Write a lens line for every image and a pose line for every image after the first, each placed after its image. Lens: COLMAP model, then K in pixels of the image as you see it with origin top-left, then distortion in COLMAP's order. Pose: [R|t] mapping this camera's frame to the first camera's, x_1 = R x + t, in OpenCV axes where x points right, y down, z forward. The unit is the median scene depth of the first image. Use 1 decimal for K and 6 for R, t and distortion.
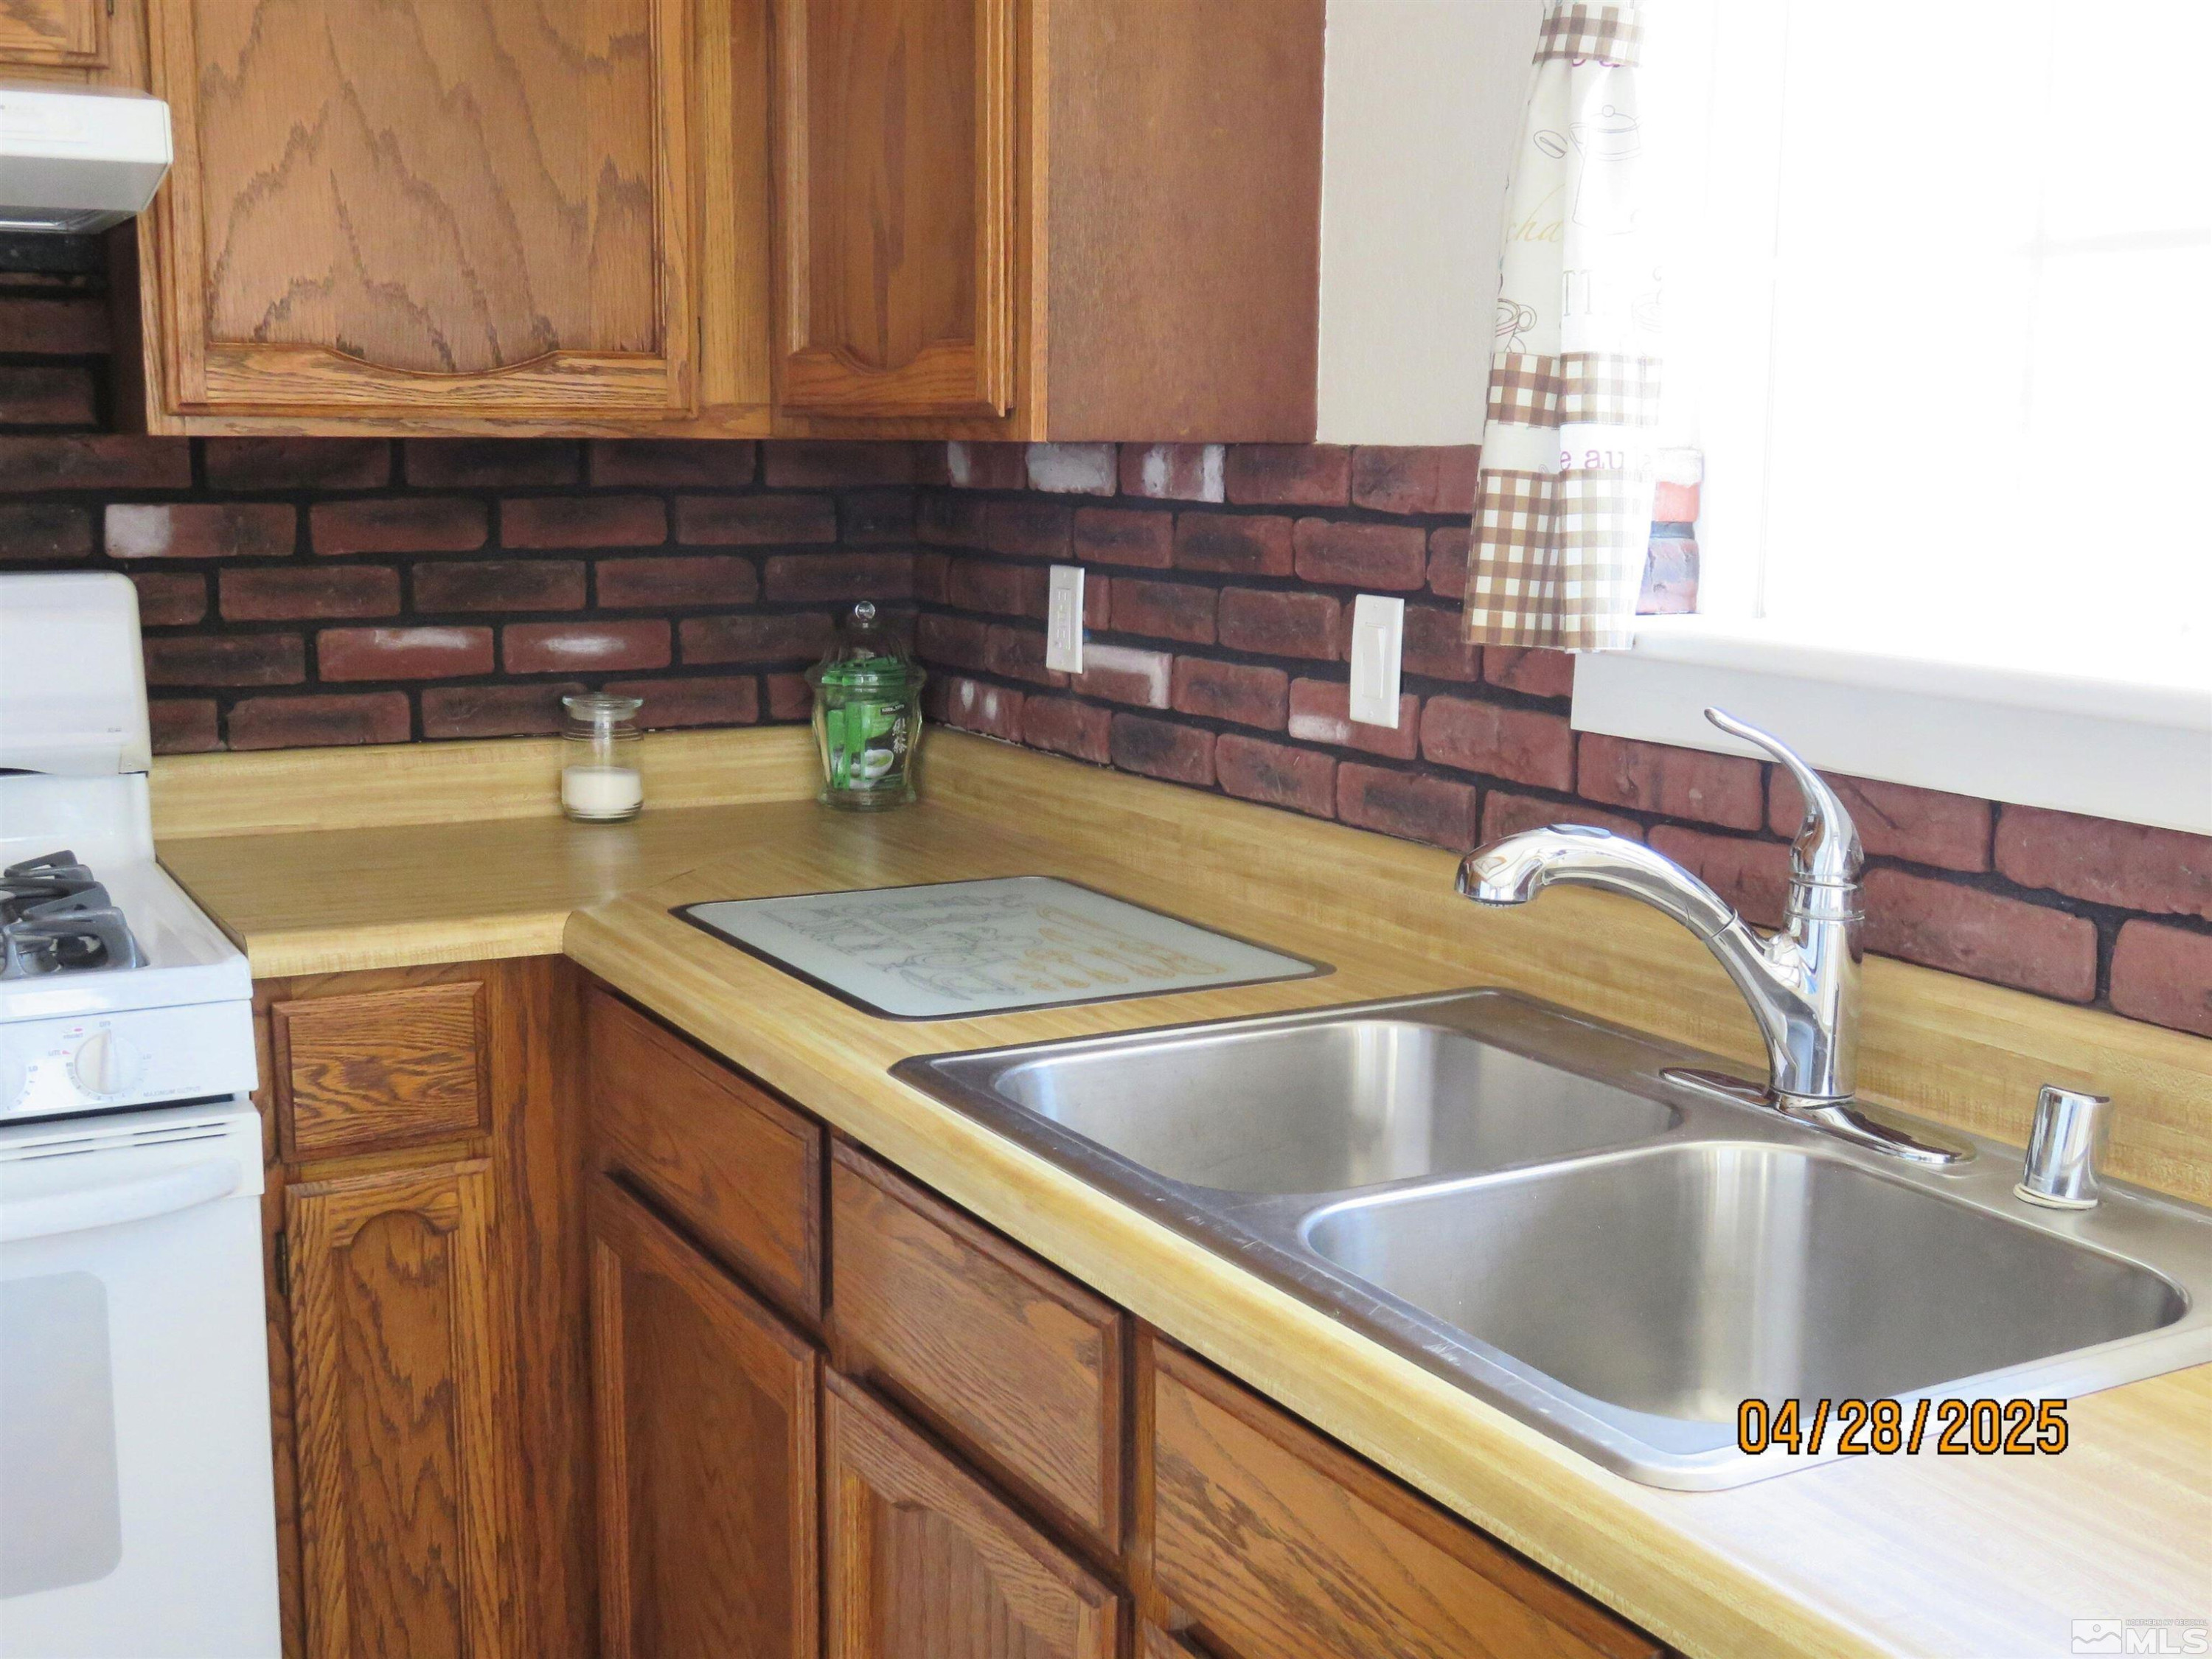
lens RADIAL K [[2508.9, 0, 1116.3], [0, 2508.9, 833.2], [0, 0, 1]] dist [-0.009045, -0.009229]
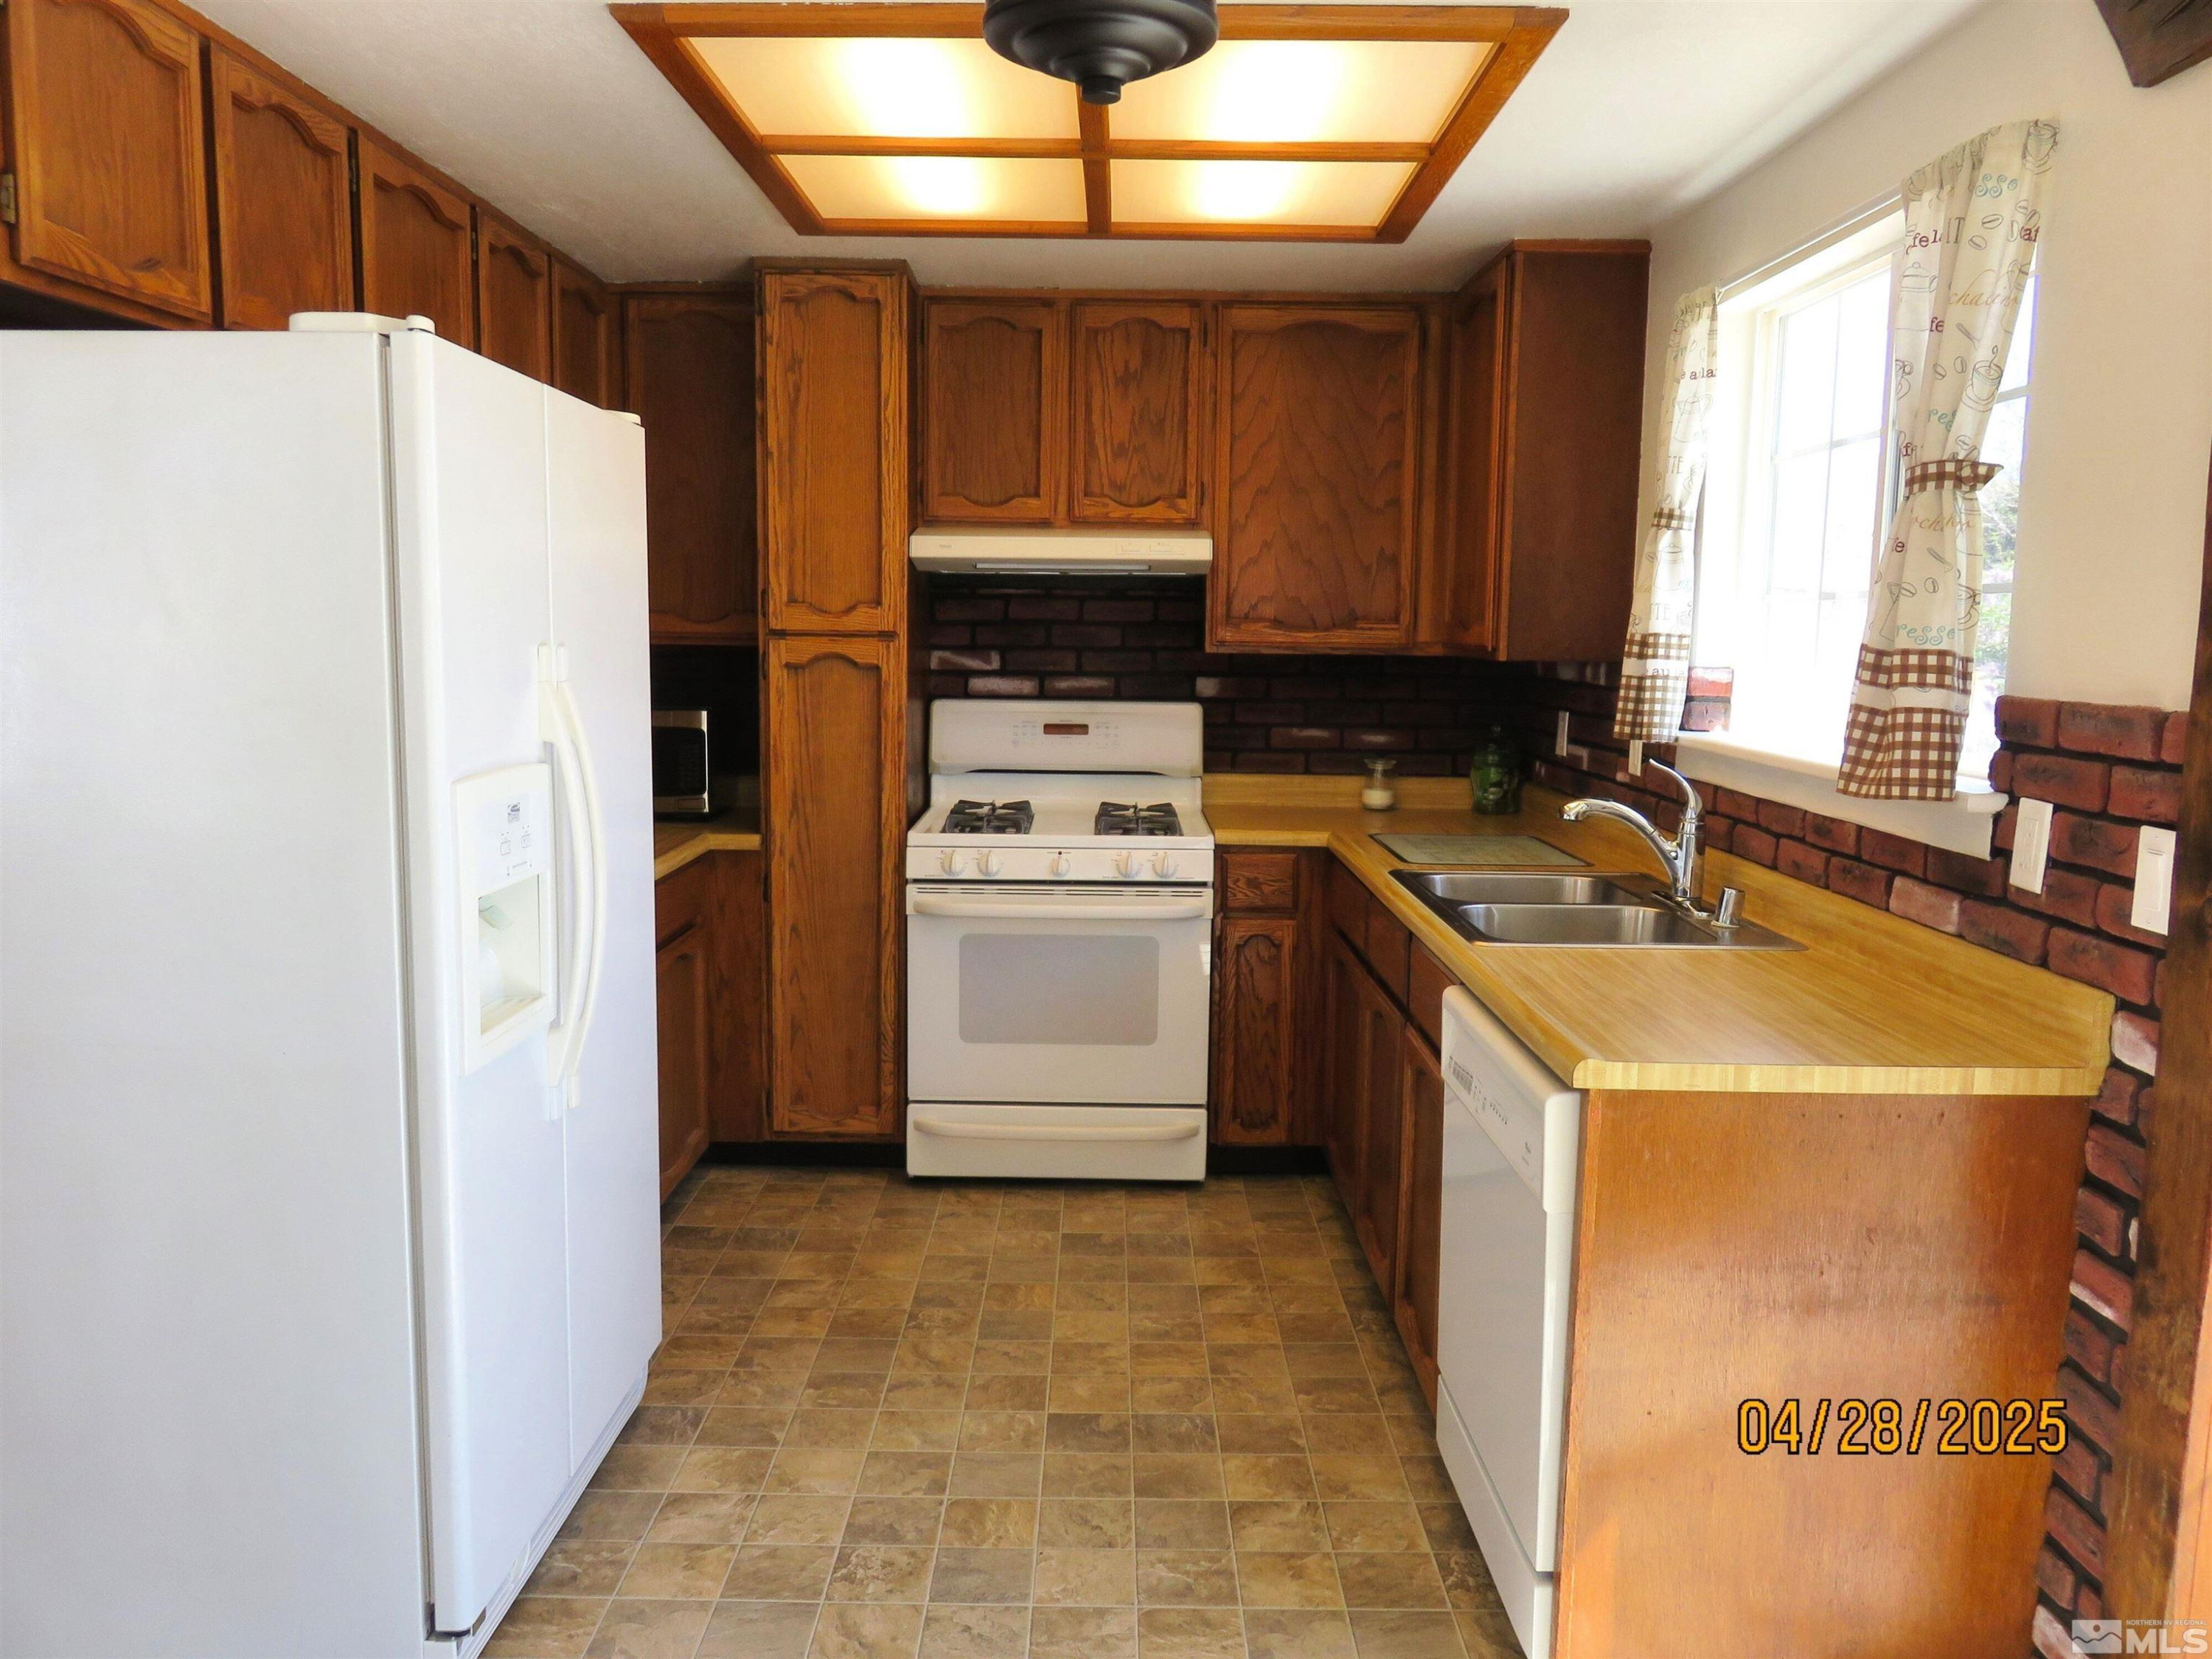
lens RADIAL K [[1686.8, 0, 1110.4], [0, 1686.8, 828.0], [0, 0, 1]] dist [-0.010815, 0.003716]
pose [[0.877826, 0.061472, -0.475019, 0.424184], [-0.081440, 0.996445, -0.021550, 0.084040], [0.472005, 0.057602, 0.879712, -0.686179]]
